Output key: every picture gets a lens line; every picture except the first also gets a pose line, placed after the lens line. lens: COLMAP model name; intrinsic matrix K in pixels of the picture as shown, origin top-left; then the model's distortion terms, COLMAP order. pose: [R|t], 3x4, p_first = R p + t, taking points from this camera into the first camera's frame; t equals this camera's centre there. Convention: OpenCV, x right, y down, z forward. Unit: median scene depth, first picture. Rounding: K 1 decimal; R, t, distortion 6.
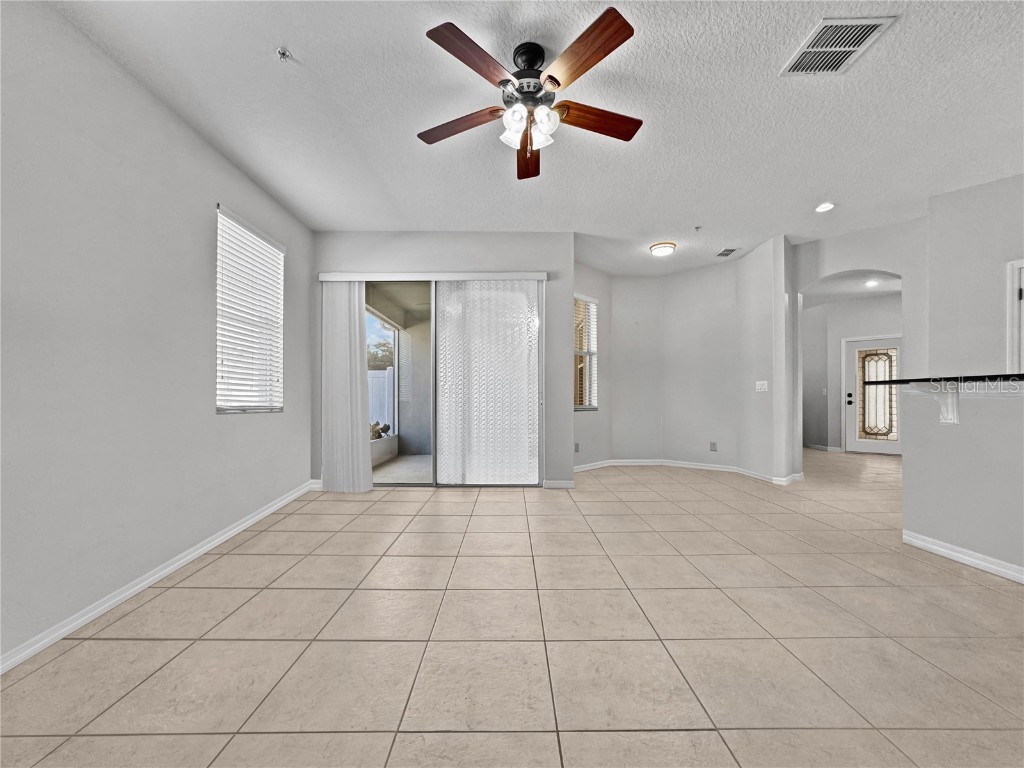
lens RADIAL K [[419.5, 0, 523.1], [0, 419.5, 400.6], [0, 0, 1]] dist [-0.009770, 0.001016]
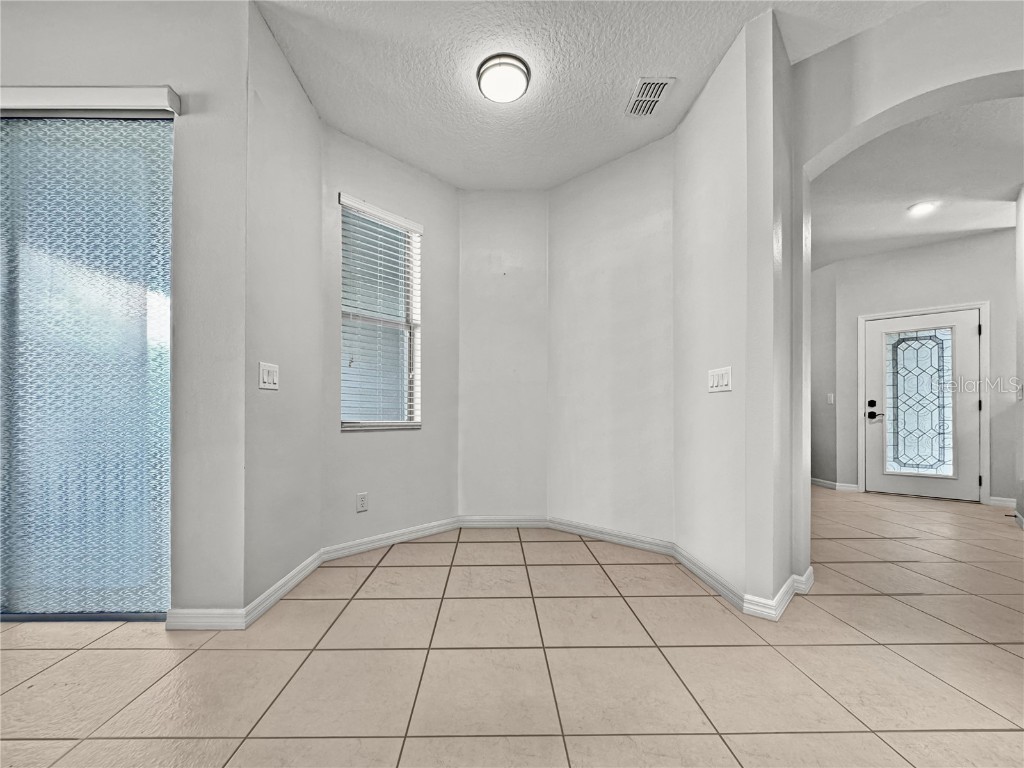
lens RADIAL K [[420.9, 0, 497.2], [0, 420.9, 411.5], [0, 0, 1]] dist [-0.010676, 0.000778]
pose [[0.999926, 0.000922, -0.012146, 0.266271], [-0.000899, 0.999998, 0.001922, -0.001691], [0.012148, -0.001911, 0.999924, 0.434618]]
